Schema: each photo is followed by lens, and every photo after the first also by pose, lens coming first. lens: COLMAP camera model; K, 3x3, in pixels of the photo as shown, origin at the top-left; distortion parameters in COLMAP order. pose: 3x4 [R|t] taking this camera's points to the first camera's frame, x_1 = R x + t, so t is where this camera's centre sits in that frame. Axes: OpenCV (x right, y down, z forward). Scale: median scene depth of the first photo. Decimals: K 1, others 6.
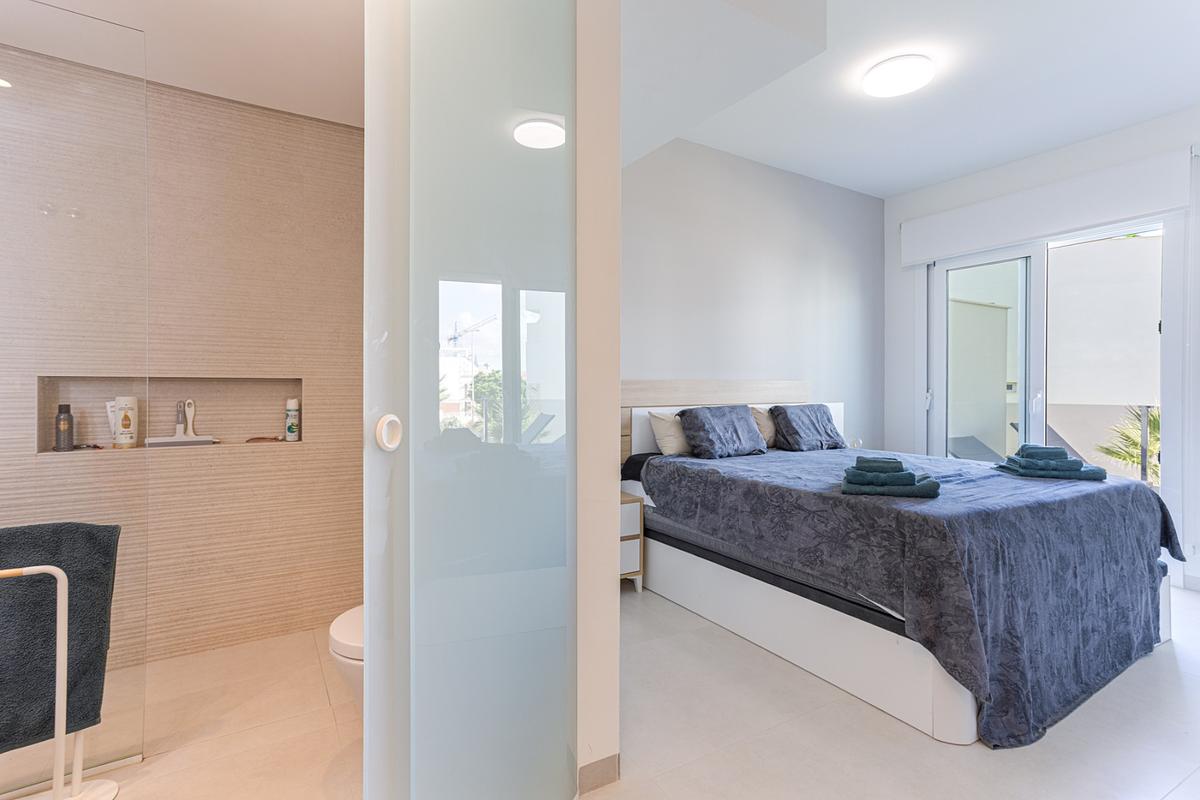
lens RADIAL K [[583.8, 0, 620.5], [0, 583.8, 389.0], [0, 0, 1]] dist [-0.003121, -0.000172]
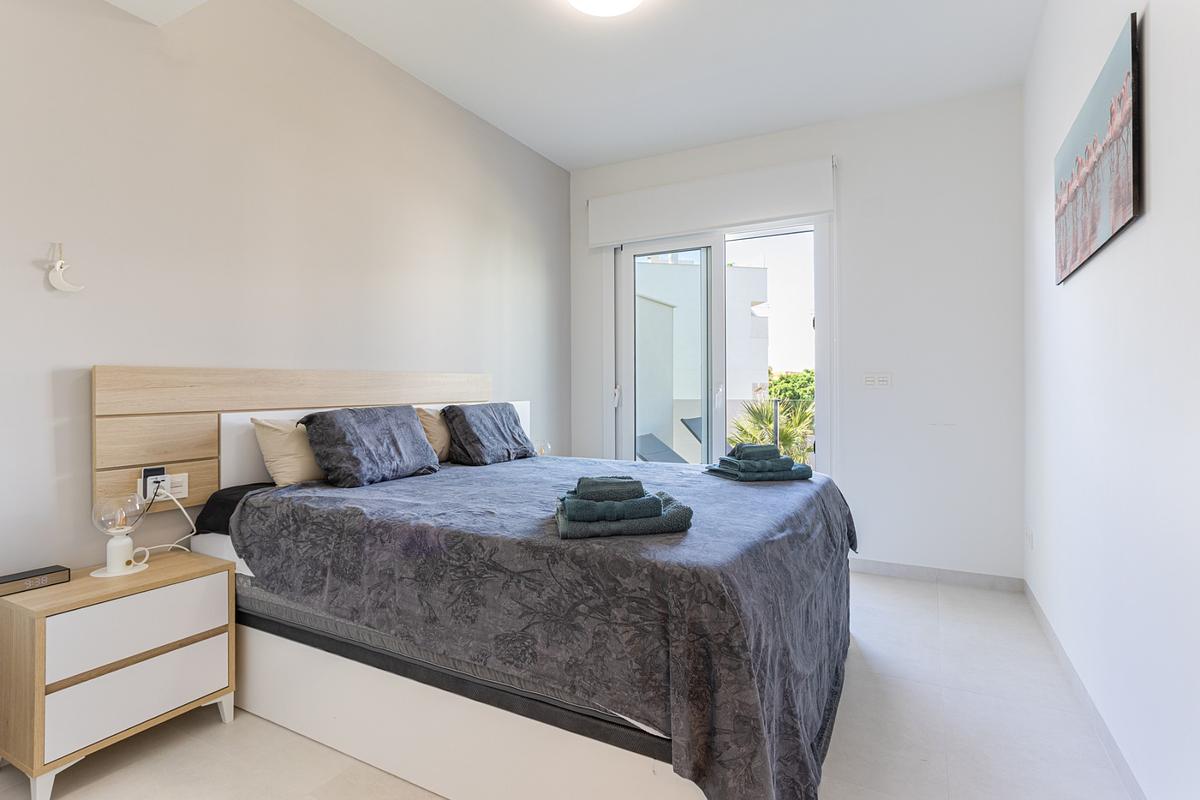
lens RADIAL K [[598.0, 0, 606.3], [0, 598.0, 386.9], [0, 0, 1]] dist [-0.037015, 0.024647]
pose [[0.865624, -0.003434, 0.500682, 0.073728], [0.007216, 0.999958, -0.005619, 0.013751], [-0.500642, 0.008477, 0.865613, 0.311166]]
